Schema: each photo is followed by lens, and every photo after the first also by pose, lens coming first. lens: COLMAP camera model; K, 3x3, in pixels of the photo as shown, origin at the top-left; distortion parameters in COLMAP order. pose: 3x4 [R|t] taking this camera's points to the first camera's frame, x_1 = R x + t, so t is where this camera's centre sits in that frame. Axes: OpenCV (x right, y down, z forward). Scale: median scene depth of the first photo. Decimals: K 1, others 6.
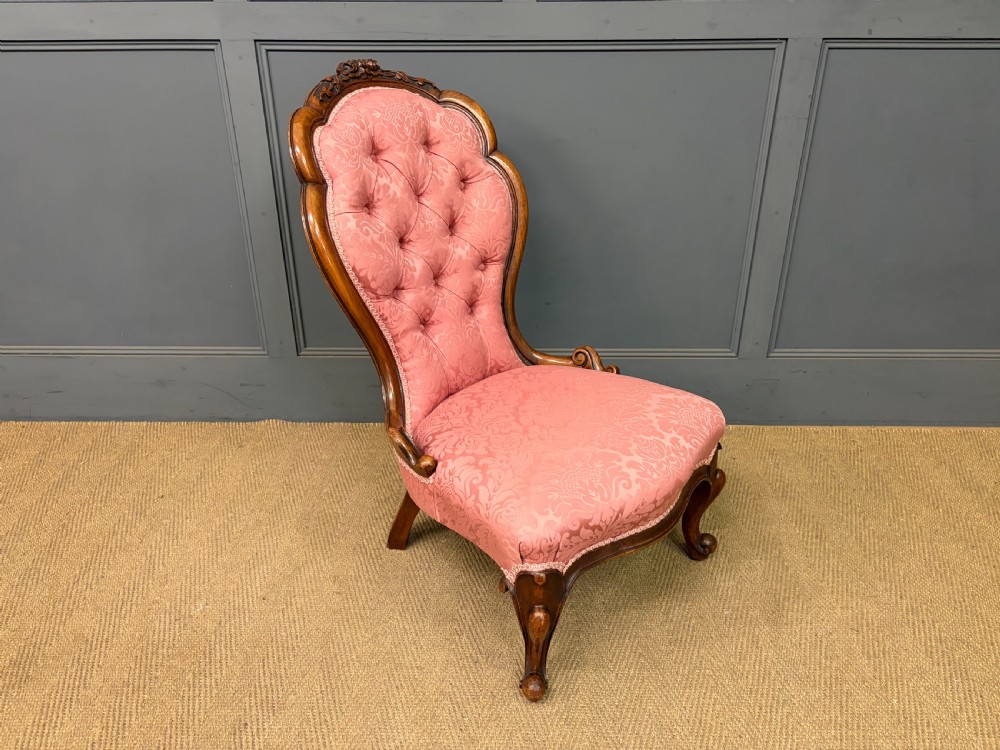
lens RADIAL K [[759.7, 0, 498.0], [0, 759.7, 377.6], [0, 0, 1]] dist [0.062834, -0.073325]
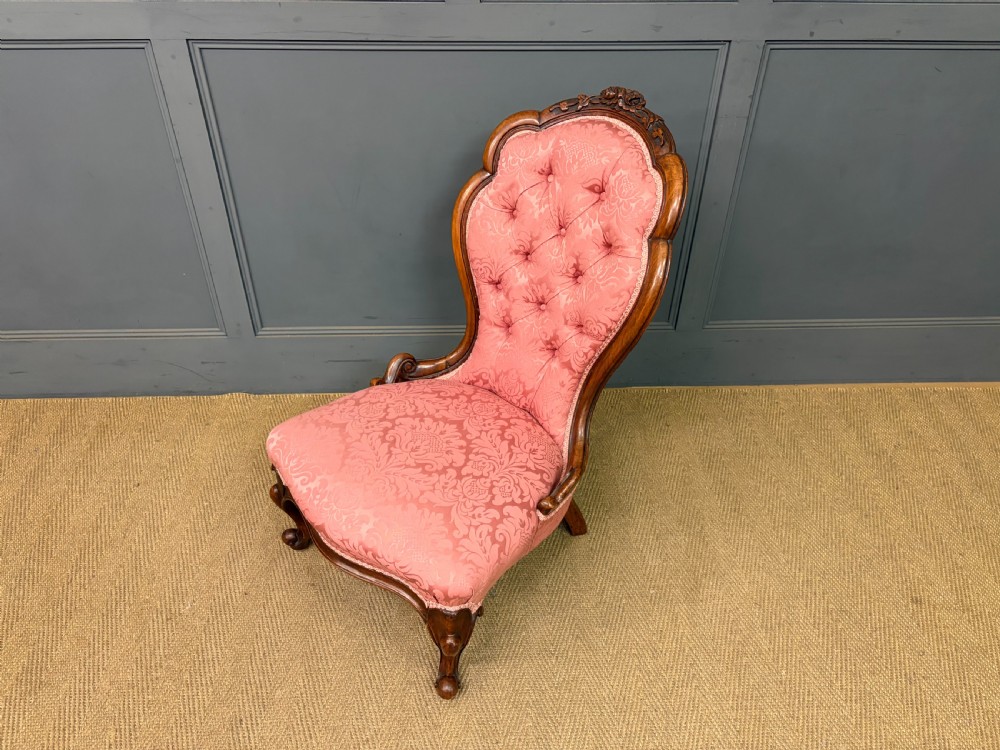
lens RADIAL K [[759.7, 0, 502.1], [0, 759.7, 375.1], [0, 0, 1]] dist [0.062834, -0.073325]
pose [[0.998058, -0.024502, 0.057268, 0.011087], [0.012422, 0.979209, 0.202473, -0.222260], [-0.061038, -0.201368, 0.977612, -0.048317]]
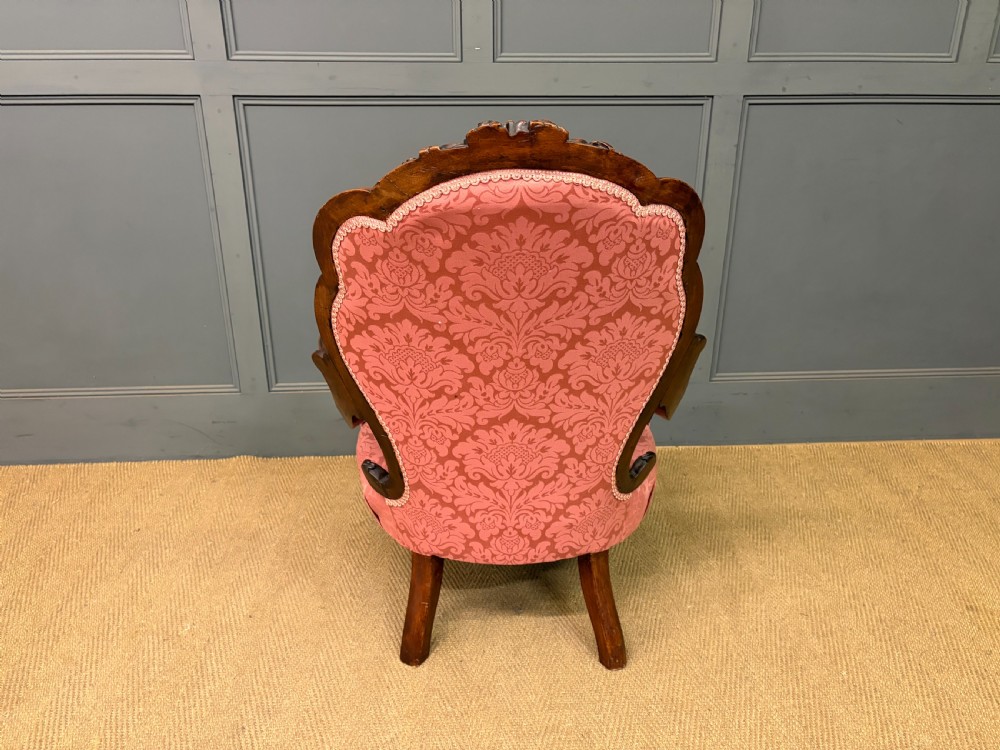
lens RADIAL K [[759.7, 0, 497.2], [0, 759.7, 379.6], [0, 0, 1]] dist [0.062834, -0.073325]
pose [[0.996667, -0.026184, 0.077260, -0.041113], [0.032235, 0.996421, -0.078143, 0.056038], [-0.074938, 0.080373, 0.993944, -0.069424]]
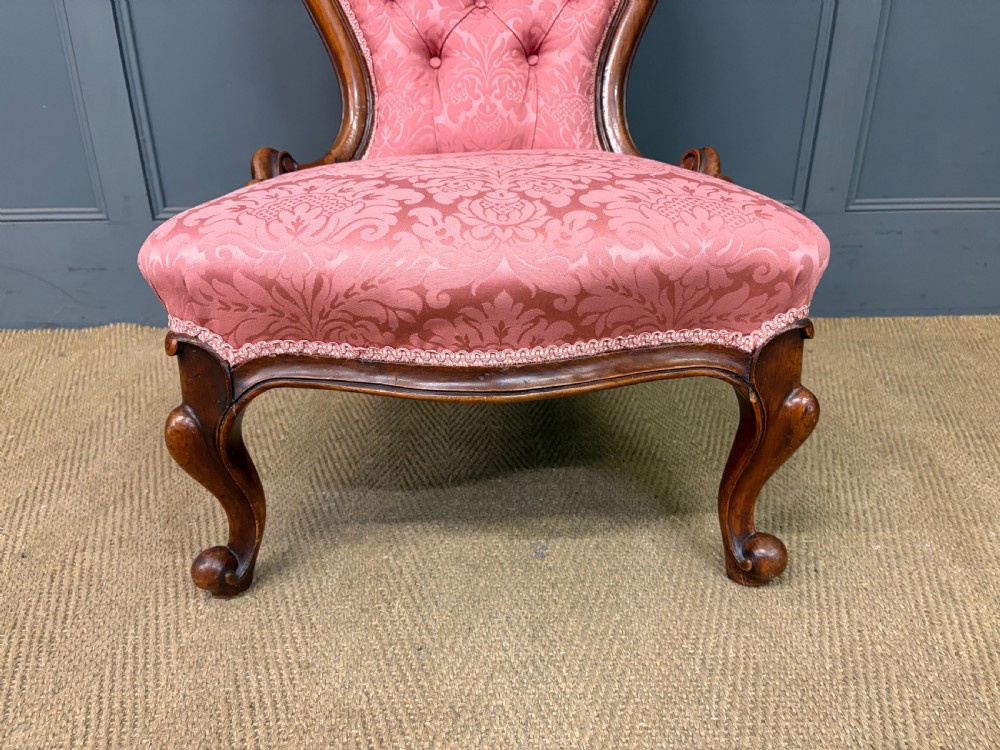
lens RADIAL K [[759.7, 0, 500.3], [0, 759.7, 376.4], [0, 0, 1]] dist [0.062834, -0.073325]
pose [[0.998512, -0.023644, 0.049145, 0.002666], [0.025923, 0.998593, -0.046260, 0.177944], [-0.047982, 0.047465, 0.997720, 0.399659]]
